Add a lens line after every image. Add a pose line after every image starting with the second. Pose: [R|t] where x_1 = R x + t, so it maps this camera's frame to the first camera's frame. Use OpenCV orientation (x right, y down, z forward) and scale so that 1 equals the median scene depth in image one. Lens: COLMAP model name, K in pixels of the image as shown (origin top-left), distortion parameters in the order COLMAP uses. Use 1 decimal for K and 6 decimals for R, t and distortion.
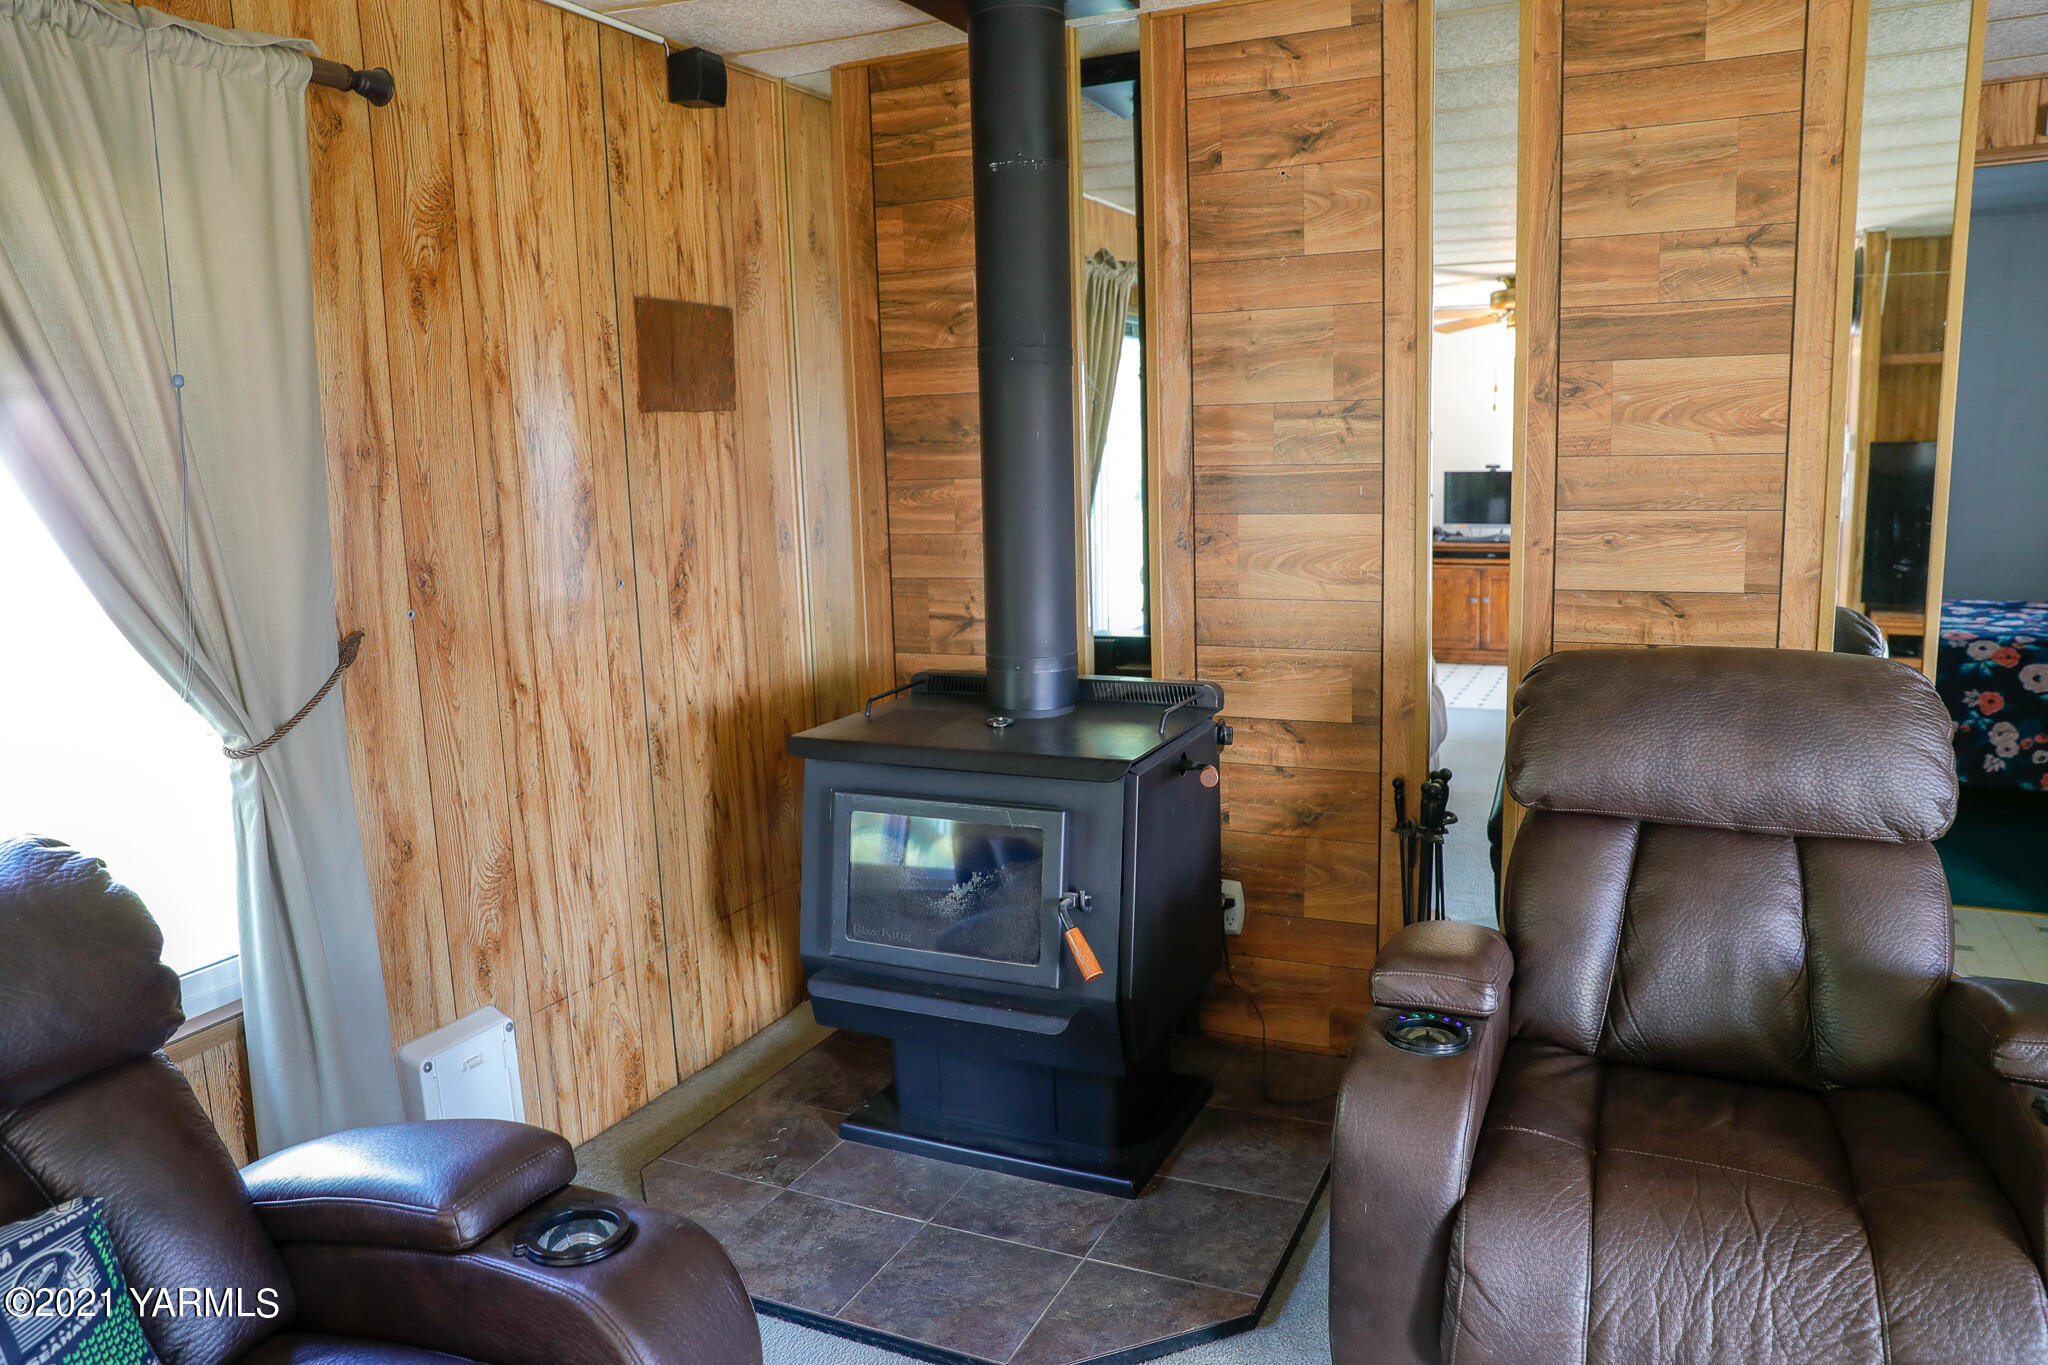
lens RADIAL K [[1404.3, 0, 1038.3], [0, 1404.3, 682.7], [0, 0, 1]] dist [-0.095018, 0.063250]
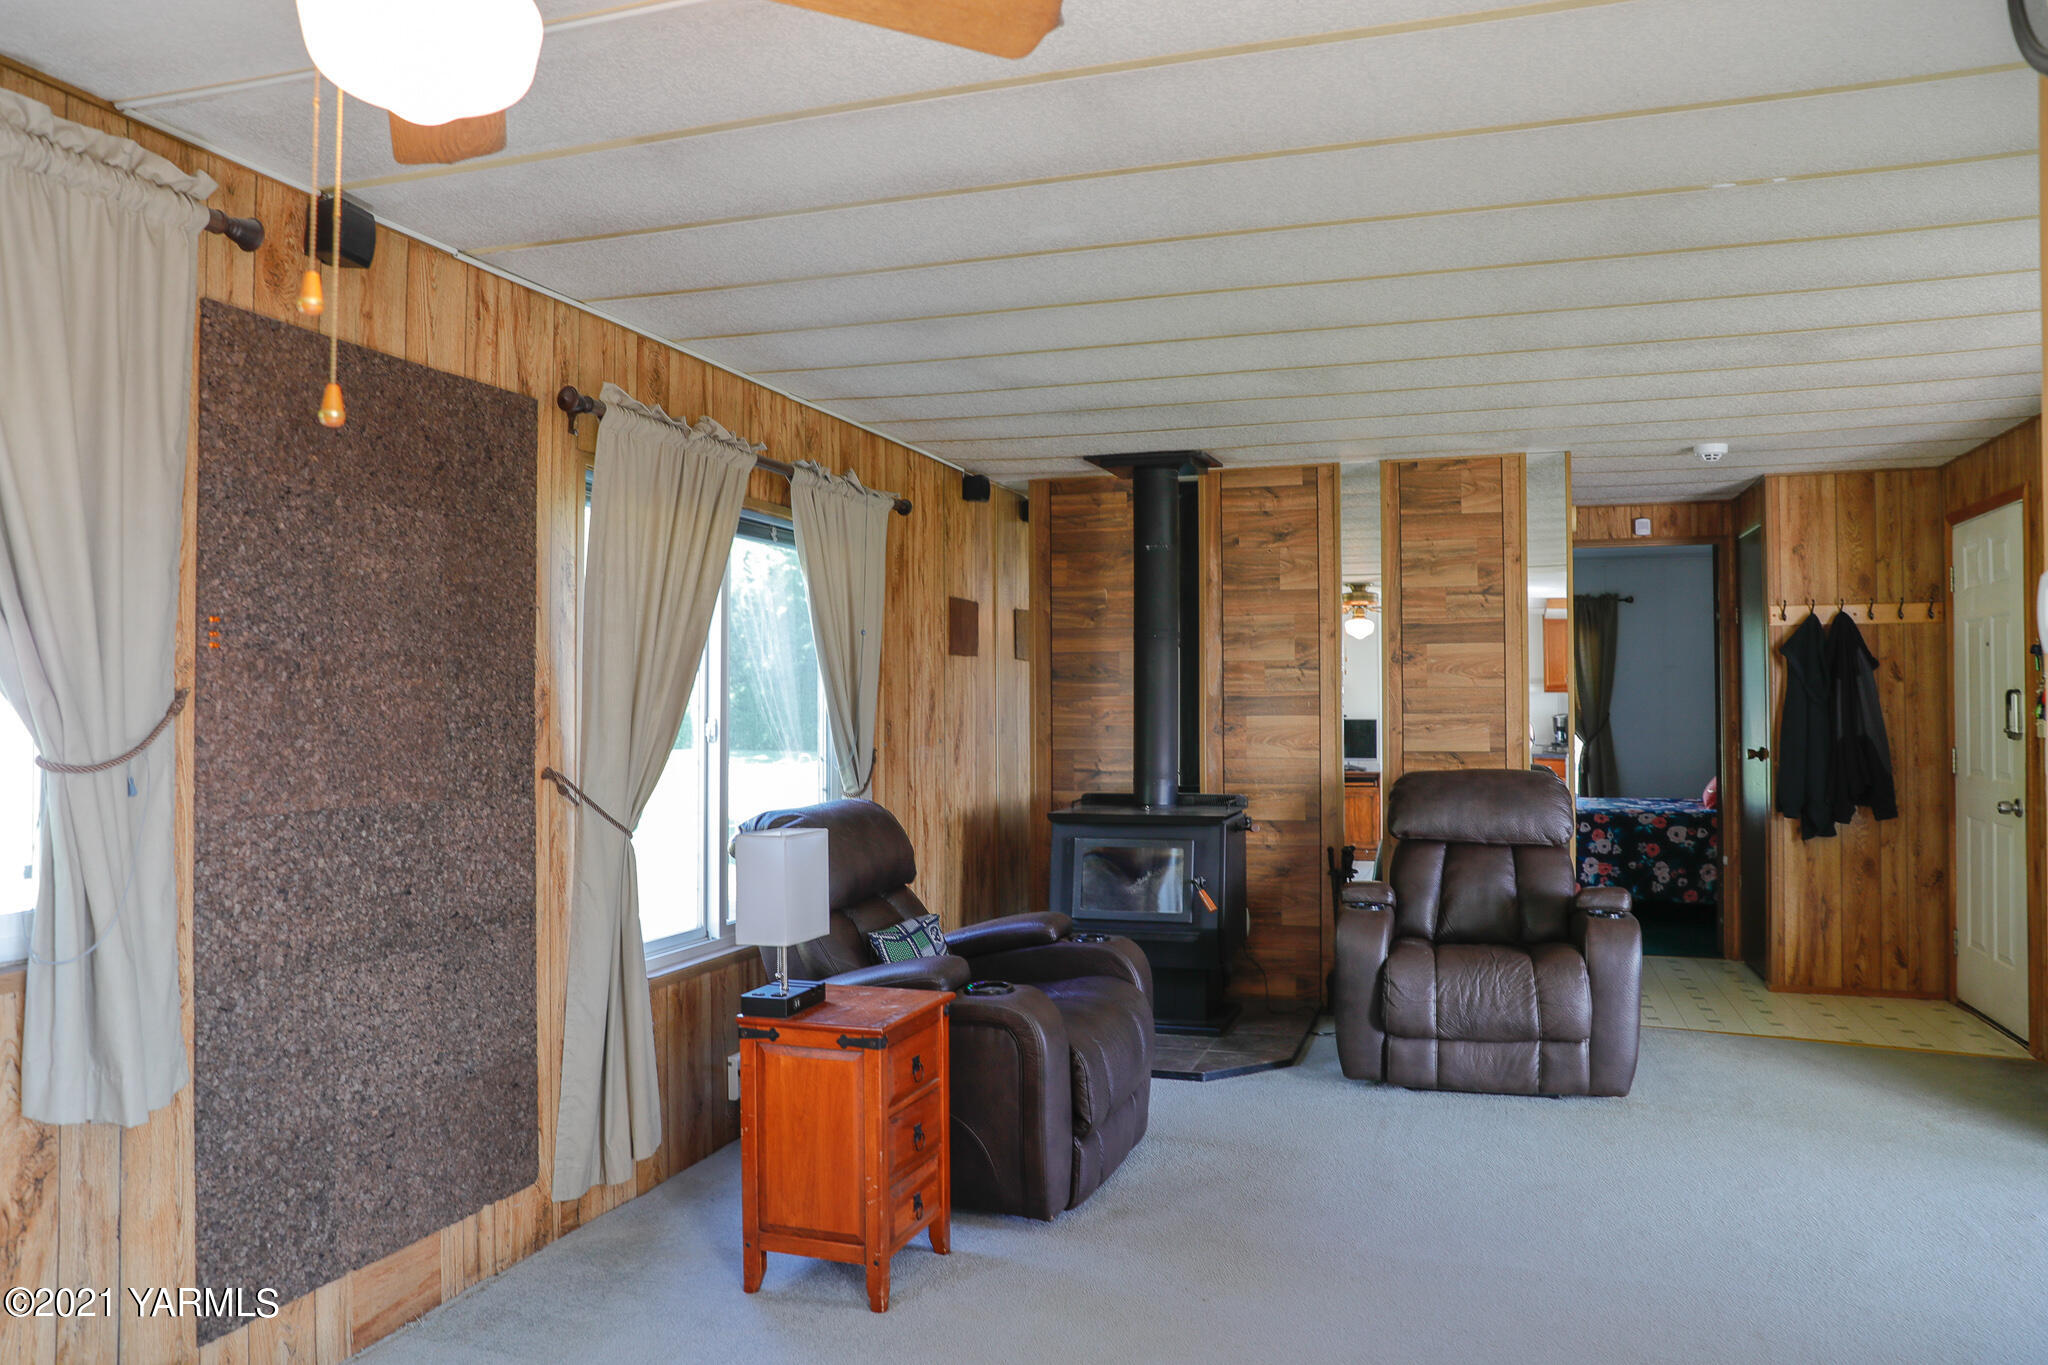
lens RADIAL K [[1404.3, 0, 1054.7], [0, 1404.3, 688.2], [0, 0, 1]] dist [-0.095018, 0.063250]
pose [[0.991101, 0.027277, 0.130287, -0.427028], [-0.002919, 0.982997, -0.183599, 0.228618], [-0.133080, 0.181585, 0.974329, -1.000662]]
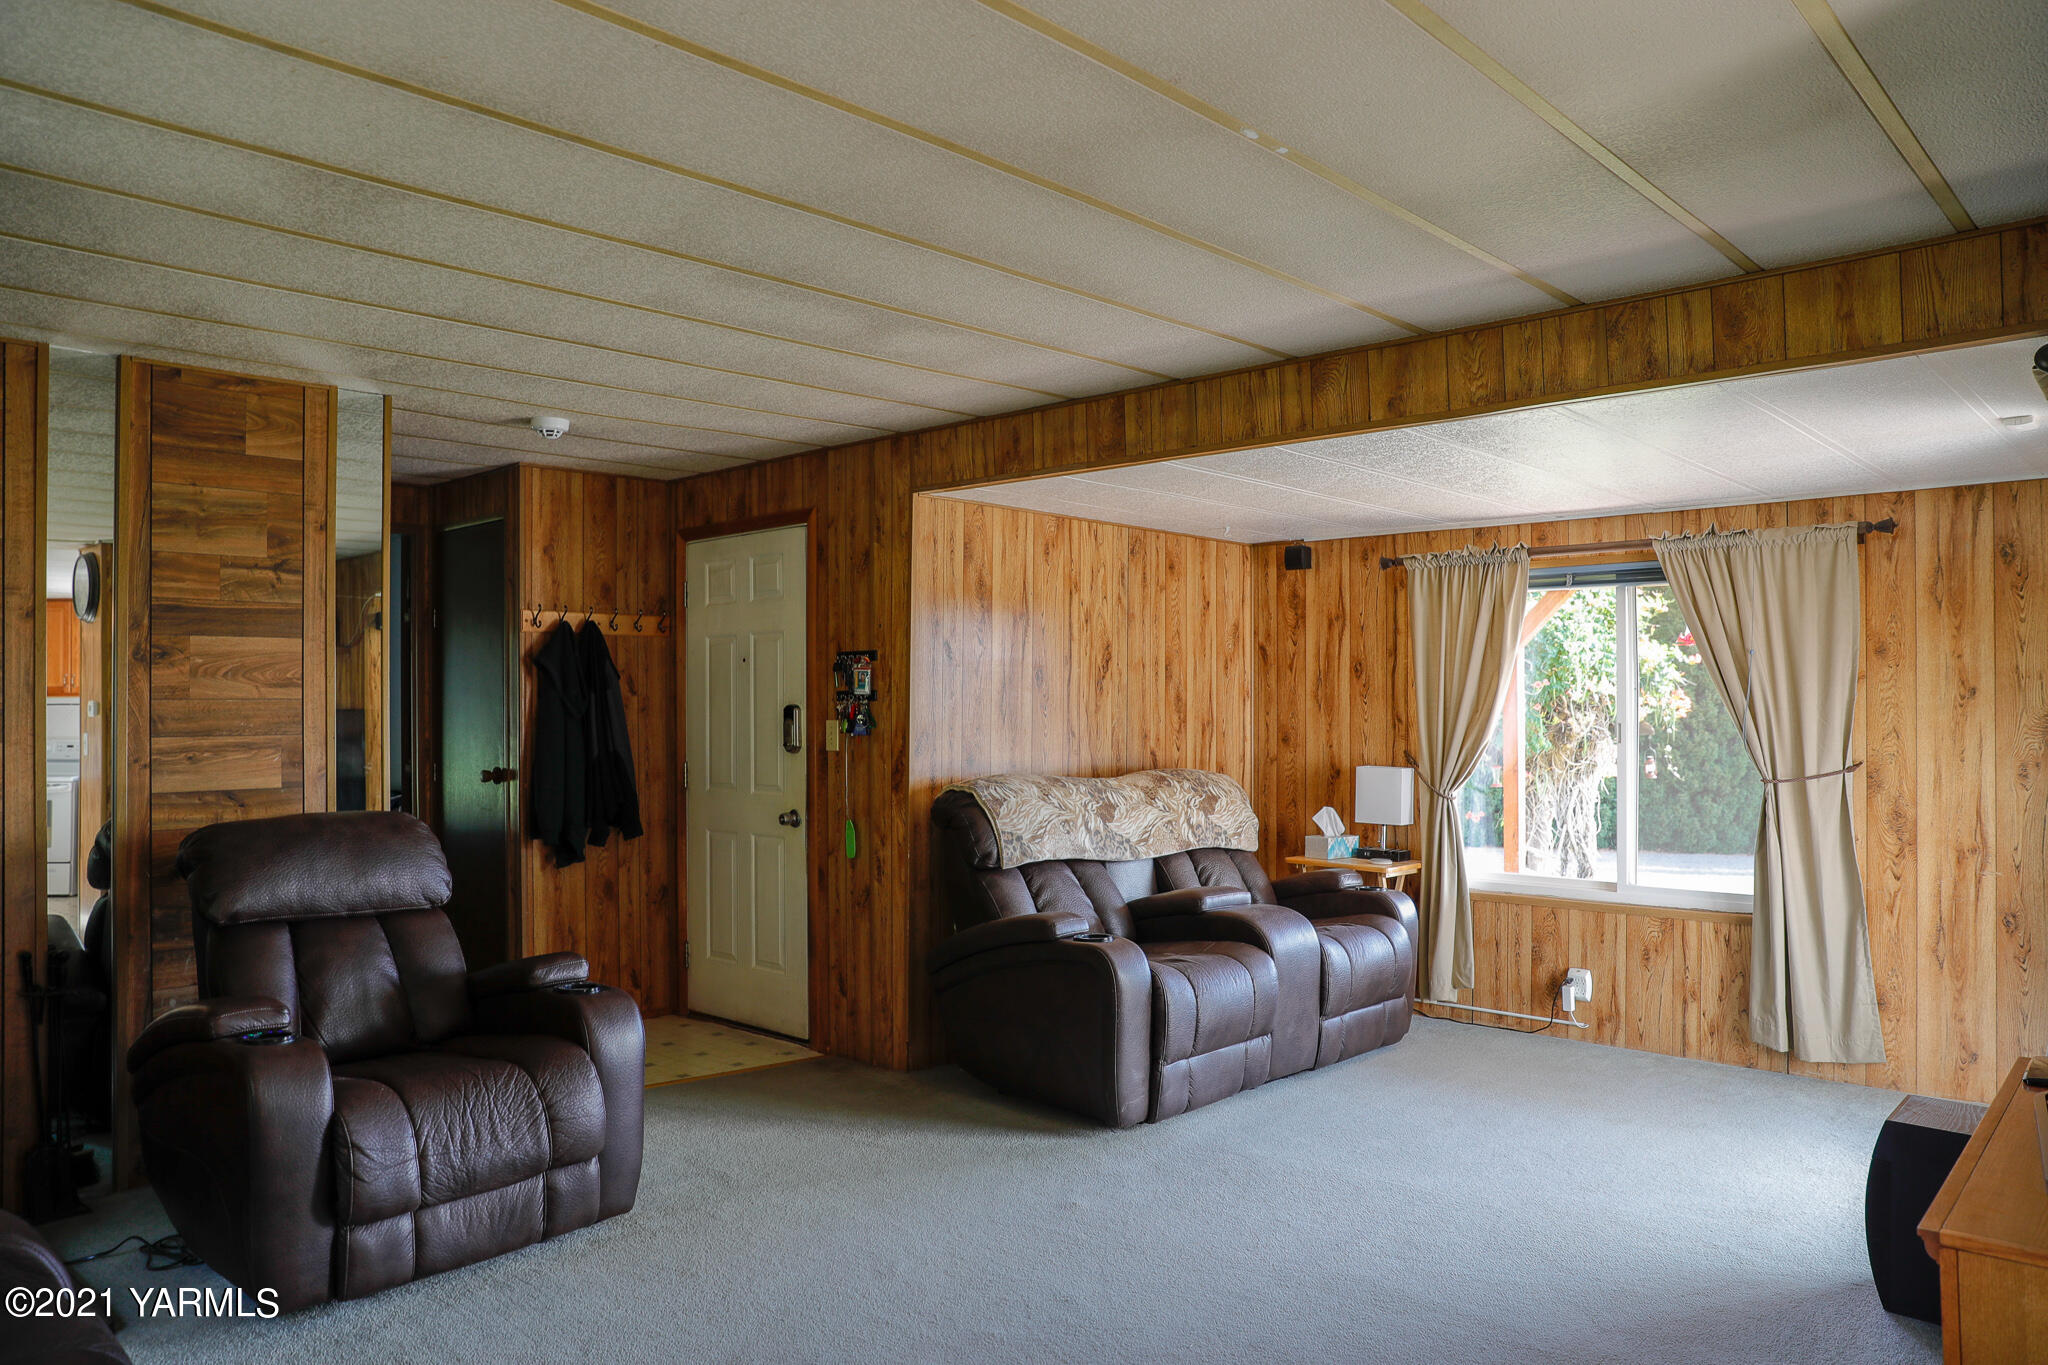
lens RADIAL K [[1404.3, 0, 1017.1], [0, 1404.3, 693.6], [0, 0, 1]] dist [-0.095018, 0.063250]
pose [[0.307586, 0.036389, 0.950824, -0.683447], [0.157502, 0.983537, -0.088592, 0.094775], [-0.938394, 0.177007, 0.296791, -0.250551]]
